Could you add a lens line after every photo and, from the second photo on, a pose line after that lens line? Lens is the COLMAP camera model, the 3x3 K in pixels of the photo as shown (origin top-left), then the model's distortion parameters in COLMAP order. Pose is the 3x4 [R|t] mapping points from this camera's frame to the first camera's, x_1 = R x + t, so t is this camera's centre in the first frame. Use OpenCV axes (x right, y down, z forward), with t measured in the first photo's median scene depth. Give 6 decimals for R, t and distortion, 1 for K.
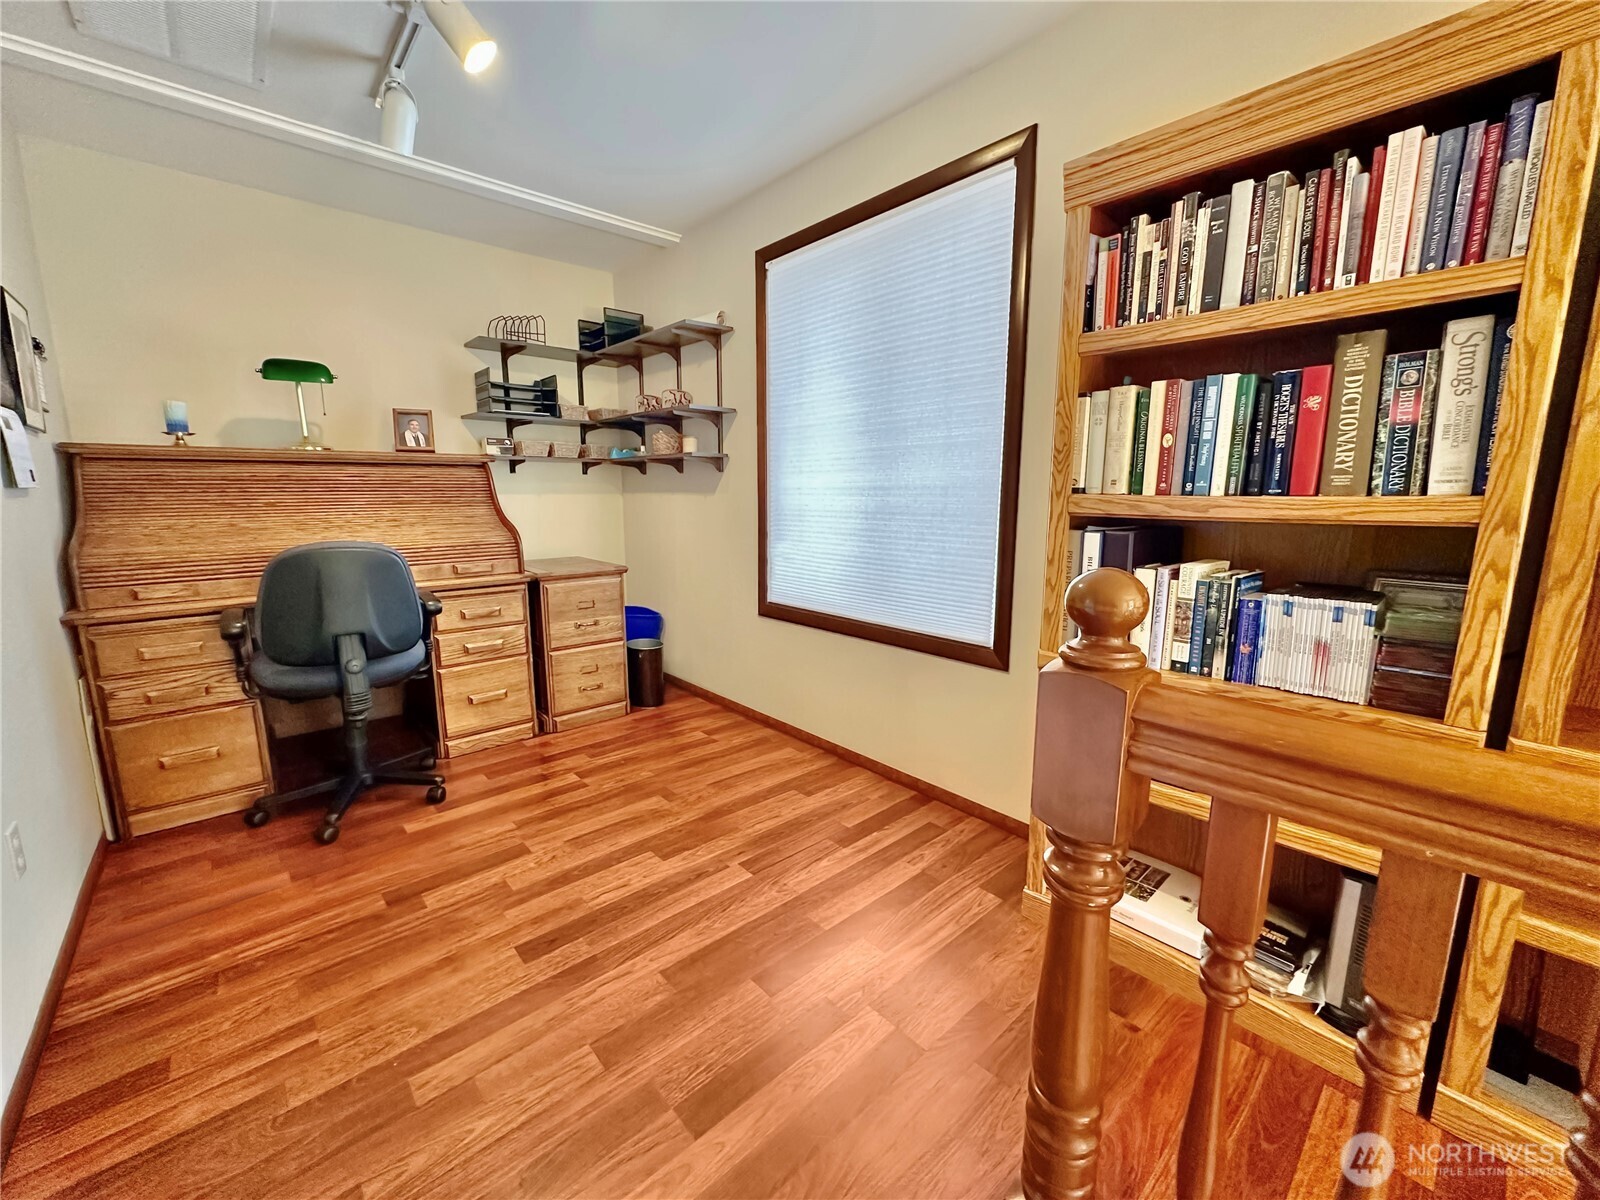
lens RADIAL K [[649.0, 0, 812.8], [0, 649.0, 612.4], [0, 0, 1]] dist [0.000942, 0.000129]
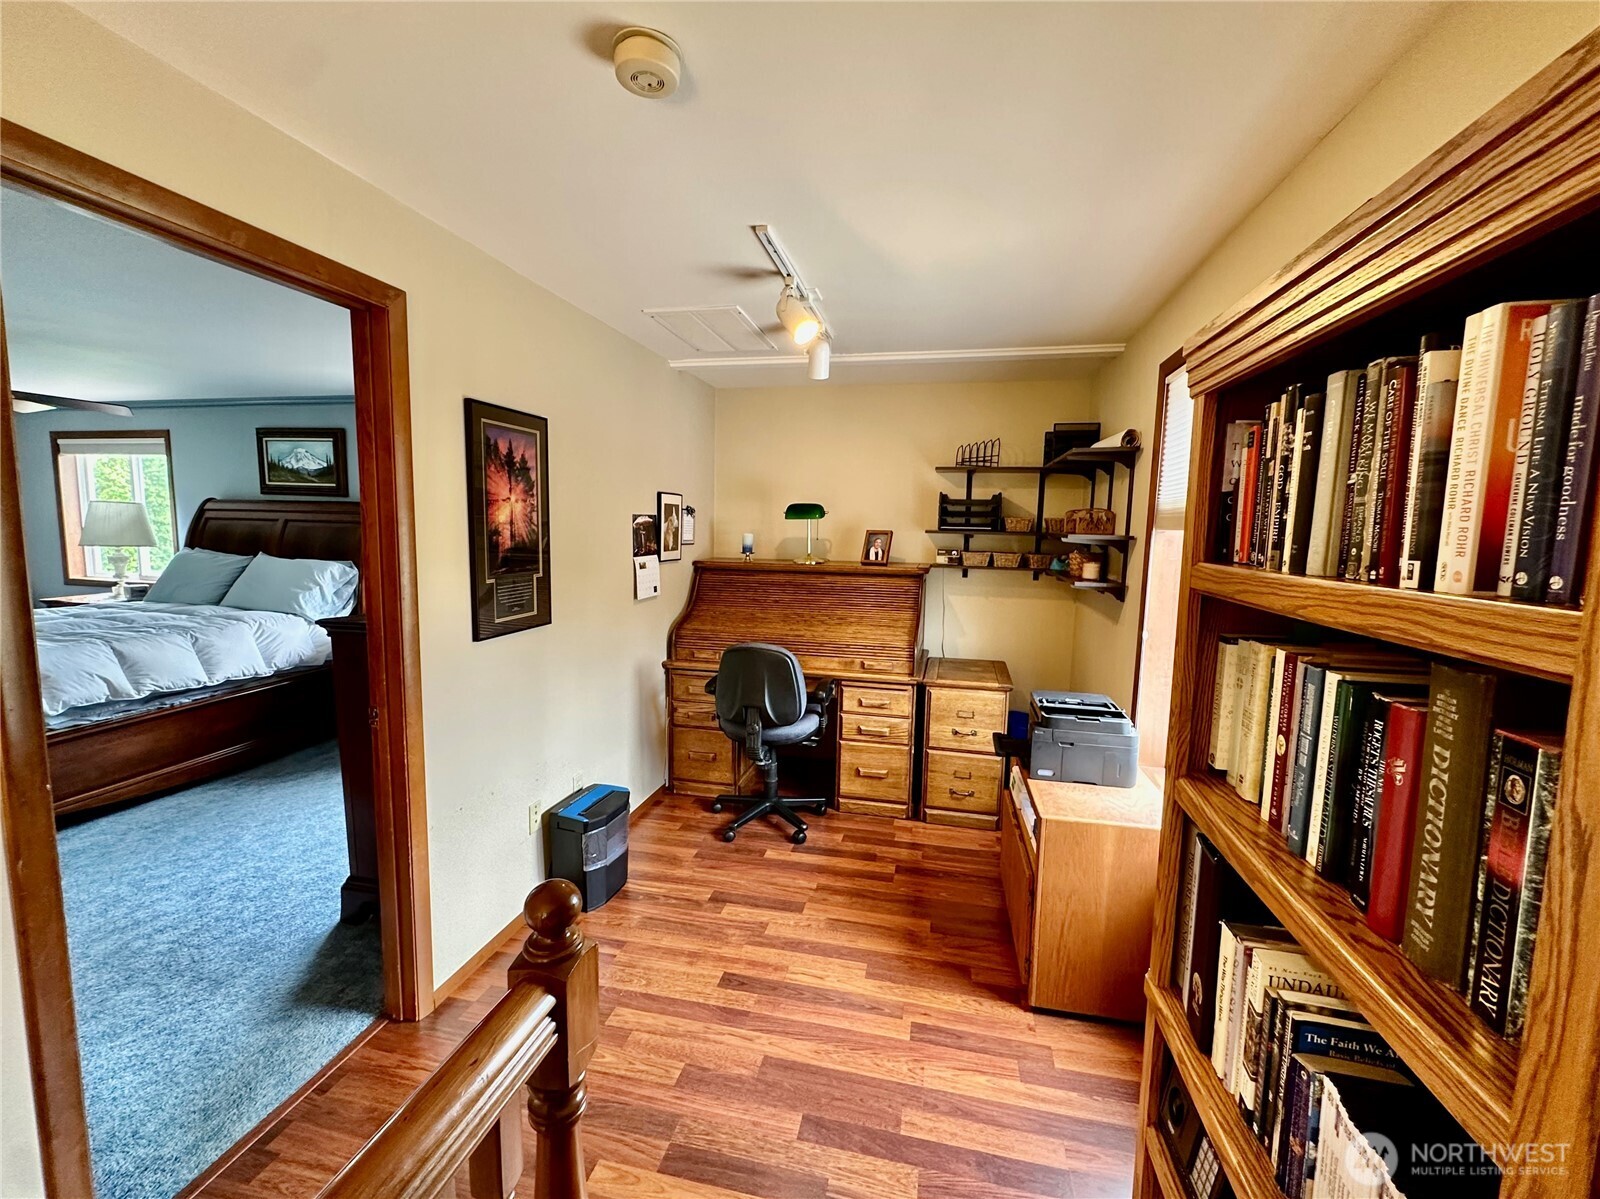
lens RADIAL K [[688.6, 0, 783.8], [0, 688.6, 609.6], [0, 0, 1]] dist [-0.001011, 0.000174]
pose [[0.555790, 0.116149, -0.823169, 0.487386], [-0.169372, 0.985244, 0.024661, -0.197522], [0.813886, 0.125715, 0.567261, 0.131264]]
